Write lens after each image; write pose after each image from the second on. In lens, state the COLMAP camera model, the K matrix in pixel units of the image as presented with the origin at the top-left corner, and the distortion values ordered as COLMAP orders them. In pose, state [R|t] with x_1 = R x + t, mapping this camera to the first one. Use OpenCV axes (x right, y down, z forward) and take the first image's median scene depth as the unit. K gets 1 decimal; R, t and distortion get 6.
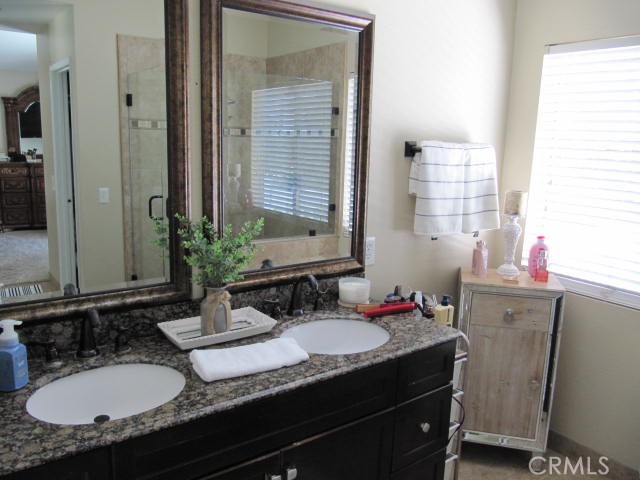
lens RADIAL K [[528.8, 0, 317.7], [0, 528.8, 241.5], [0, 0, 1]] dist [-0.058790, 0.047425]
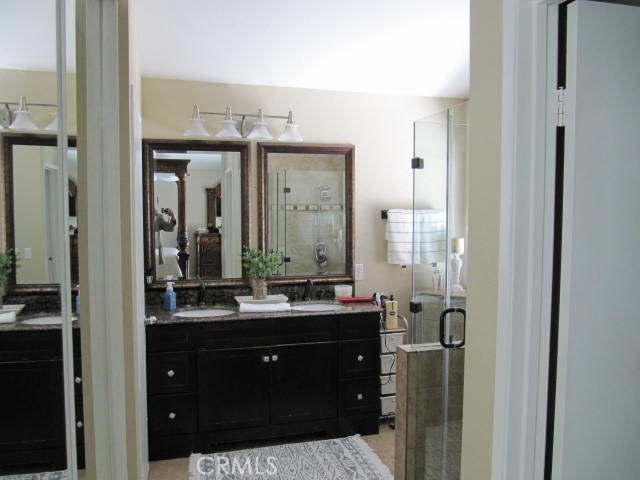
lens RADIAL K [[528.8, 0, 317.7], [0, 528.8, 241.5], [0, 0, 1]] dist [-0.058790, 0.047425]
pose [[0.937656, -0.013345, -0.347309, 0.623978], [-0.035454, 0.990378, -0.133770, 0.169391], [0.345752, 0.137743, 0.928161, -0.749337]]
